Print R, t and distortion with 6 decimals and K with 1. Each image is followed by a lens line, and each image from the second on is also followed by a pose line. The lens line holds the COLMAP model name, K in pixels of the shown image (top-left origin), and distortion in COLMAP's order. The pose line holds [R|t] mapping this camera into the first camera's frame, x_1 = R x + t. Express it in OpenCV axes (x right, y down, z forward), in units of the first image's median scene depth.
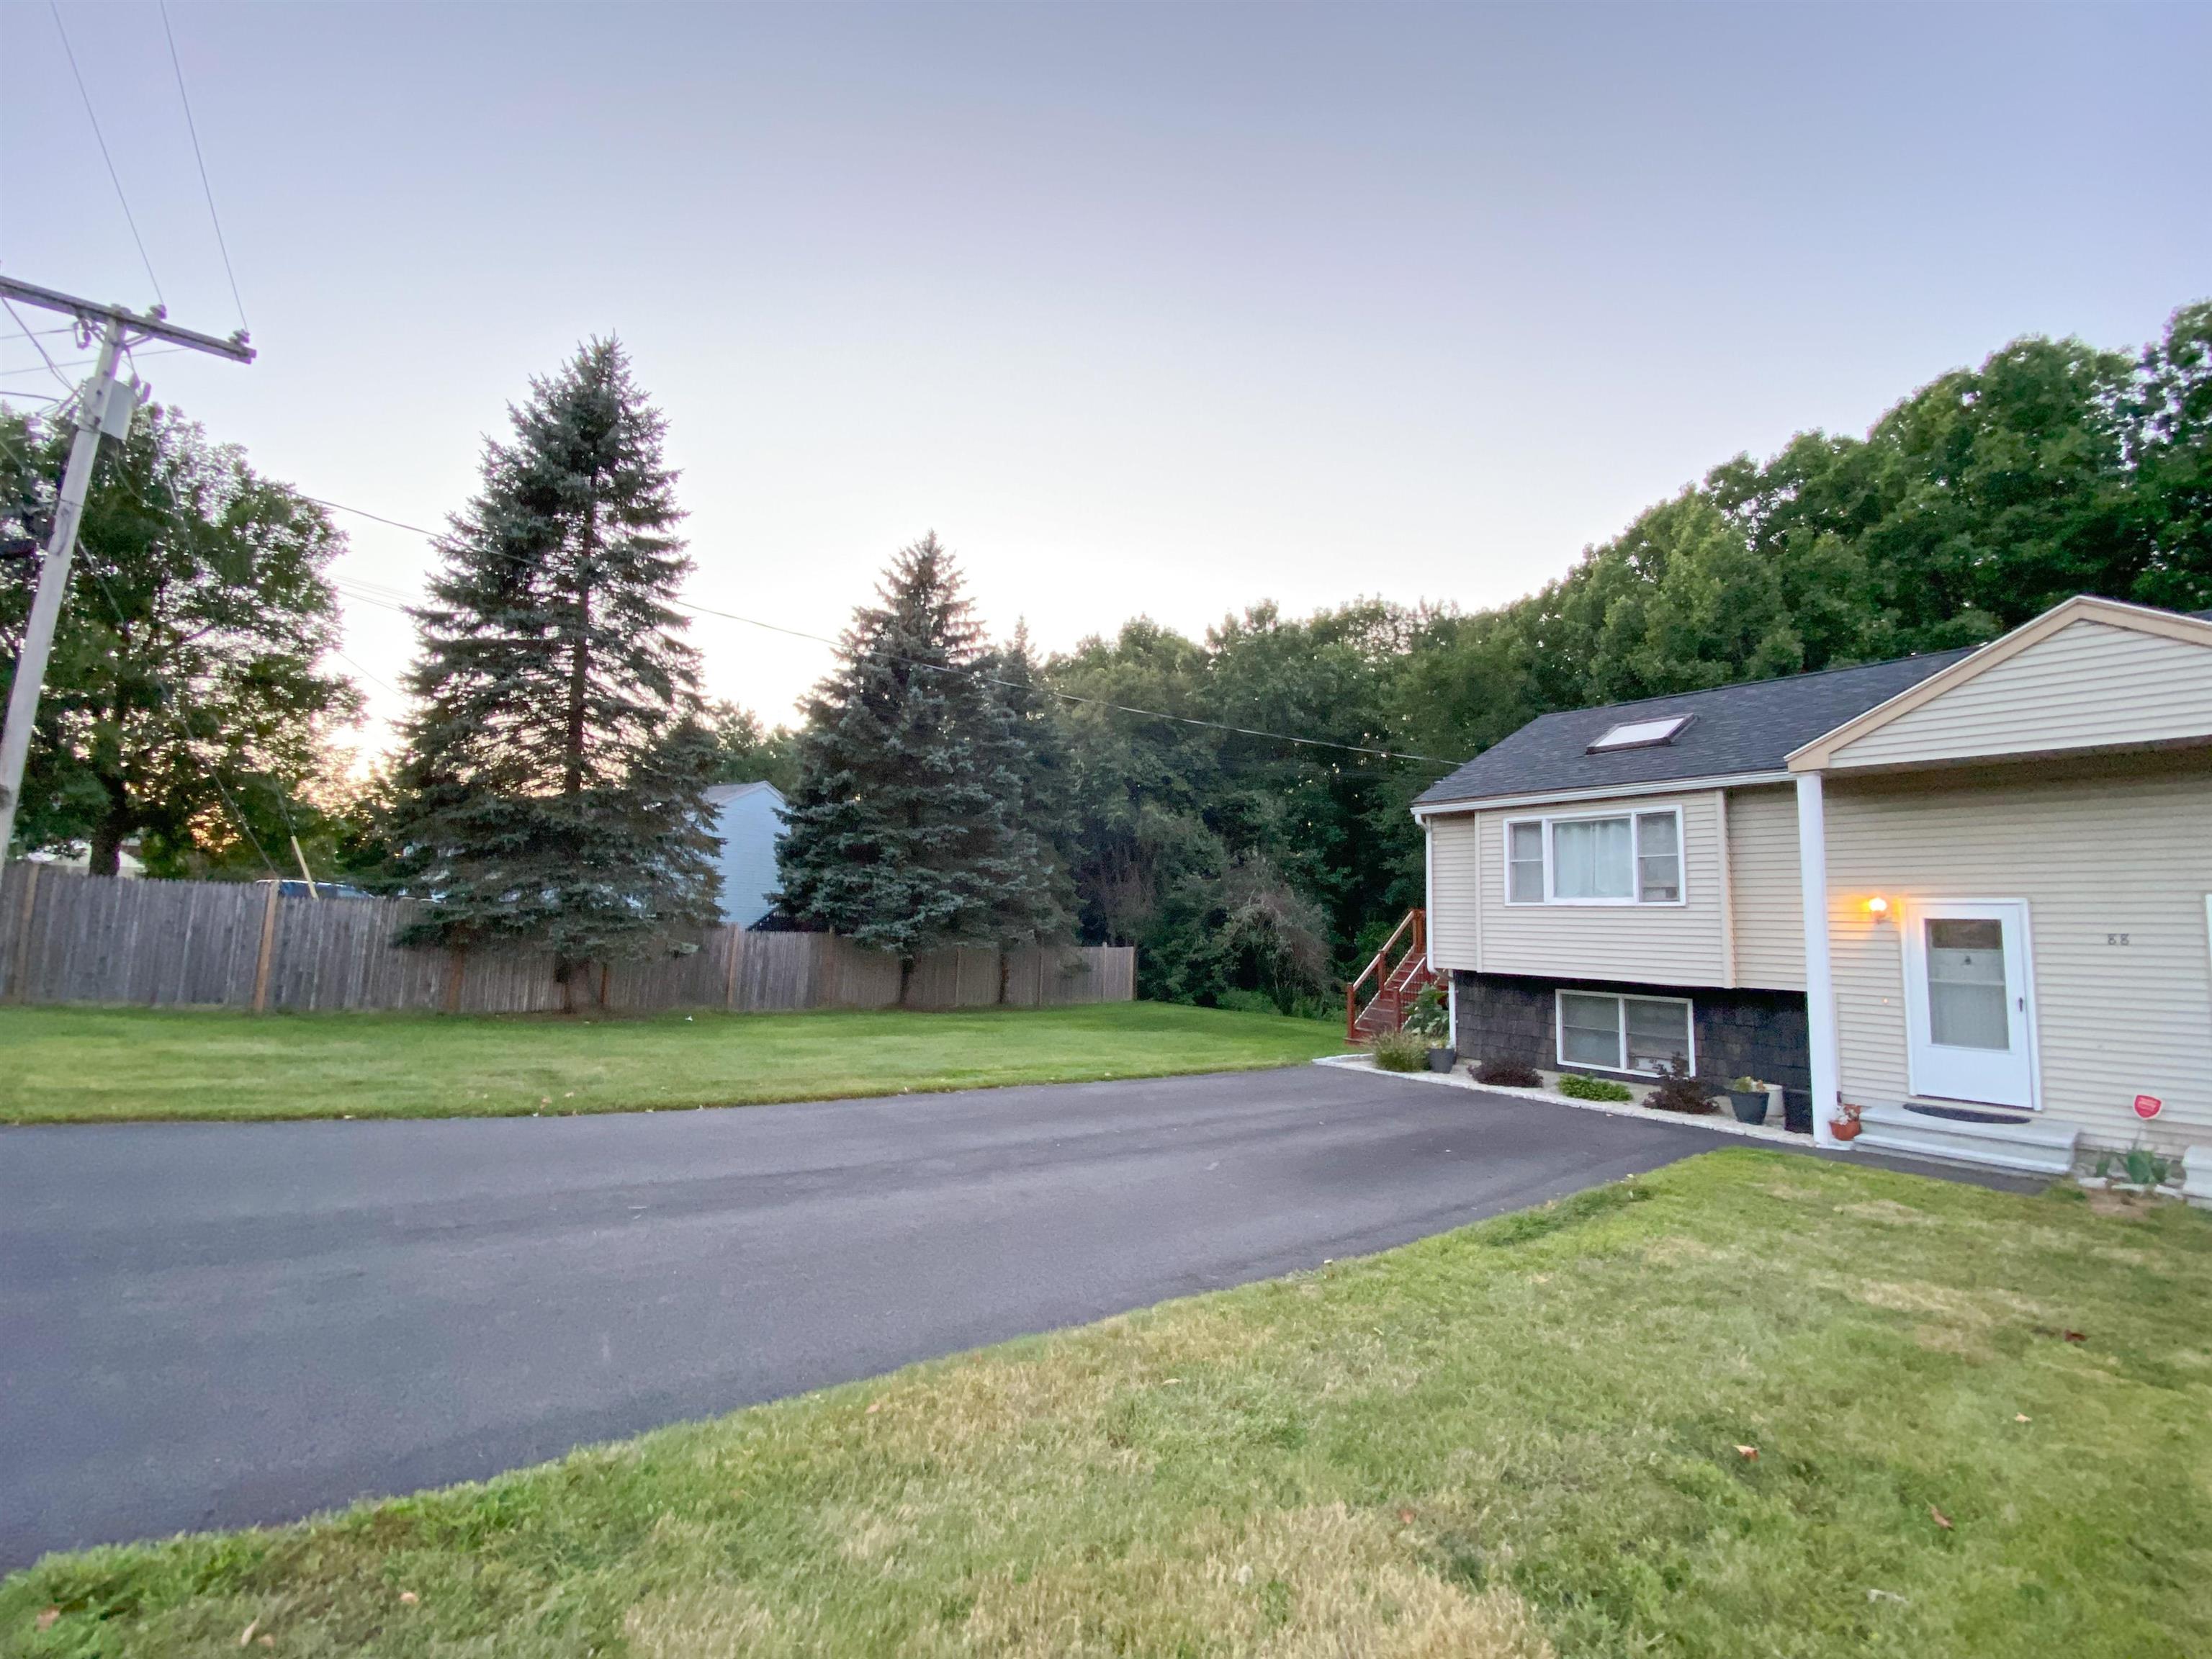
lens RADIAL K [[889.5, 0, 1106.0], [0, 889.5, 829.5], [0, 0, 1]] dist [0.000424, -0.011273]
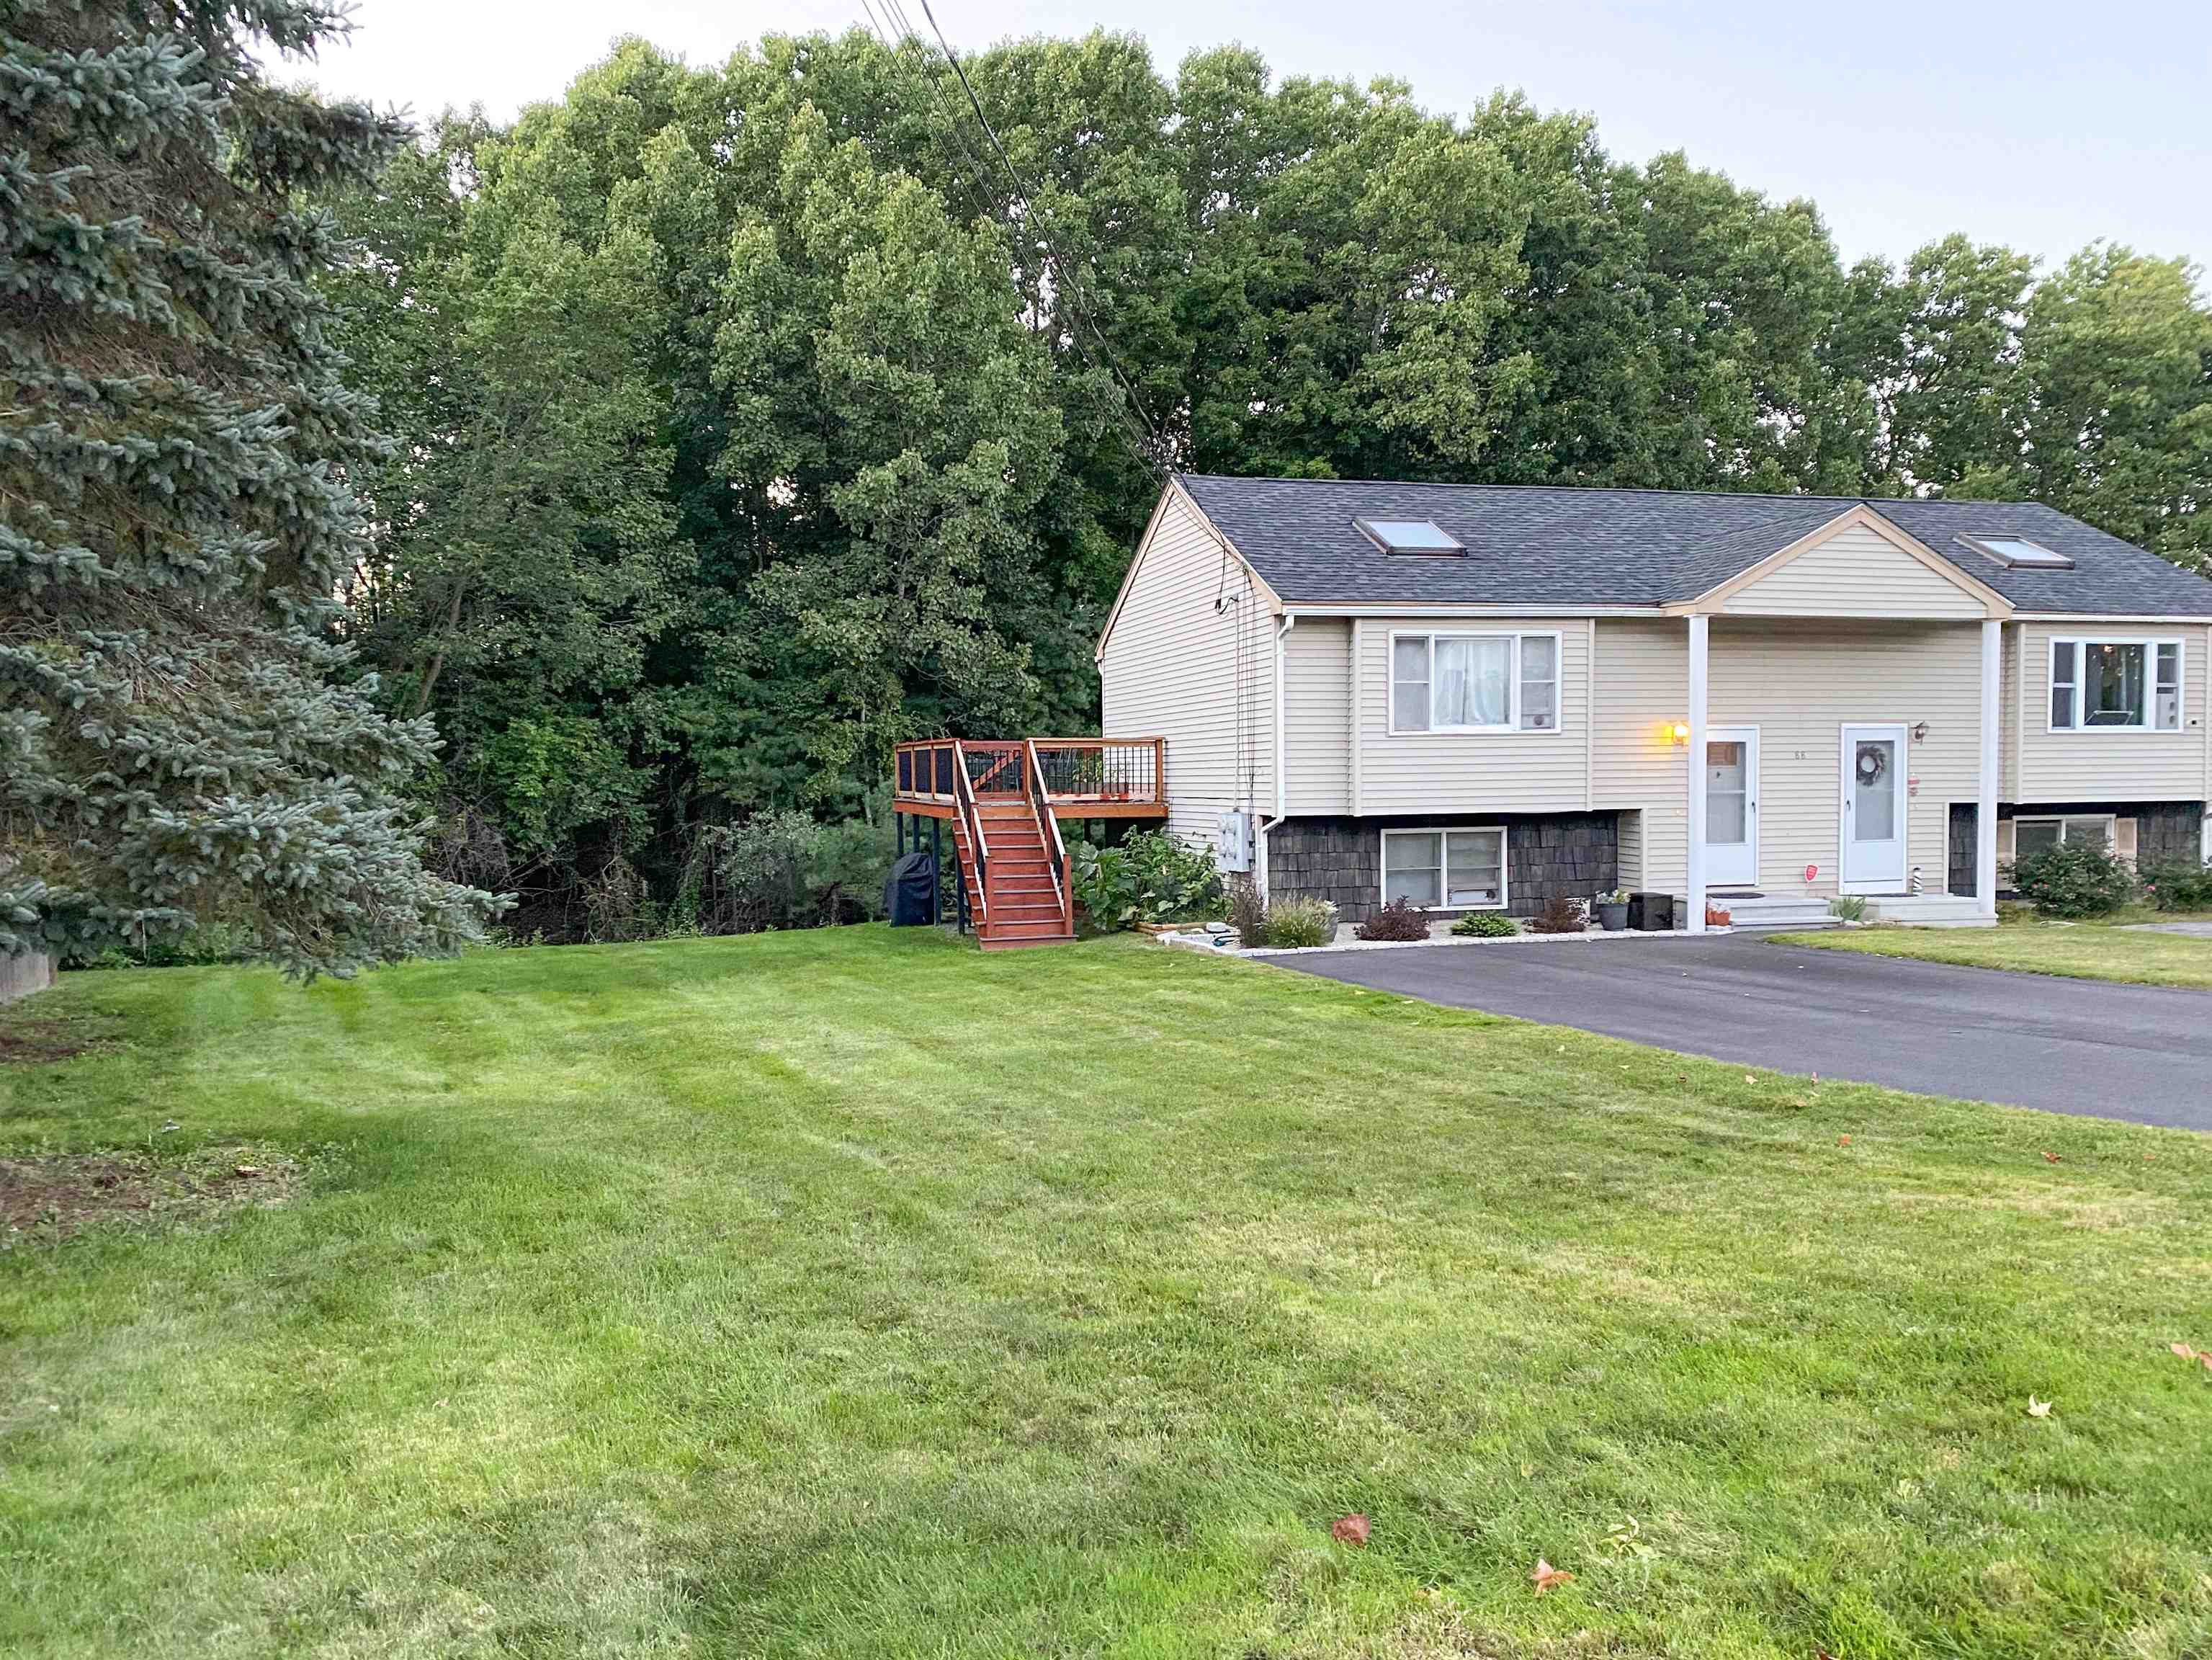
lens RADIAL K [[1737.3, 0, 1148.0], [0, 1737.3, 833.7], [0, 0, 1]] dist [0.073559, -0.006142]
pose [[0.375874, -0.072458, 0.923834, -1.234969], [-0.076918, 0.991059, 0.109026, 0.018058], [-0.923473, -0.112039, 0.366940, 0.632655]]
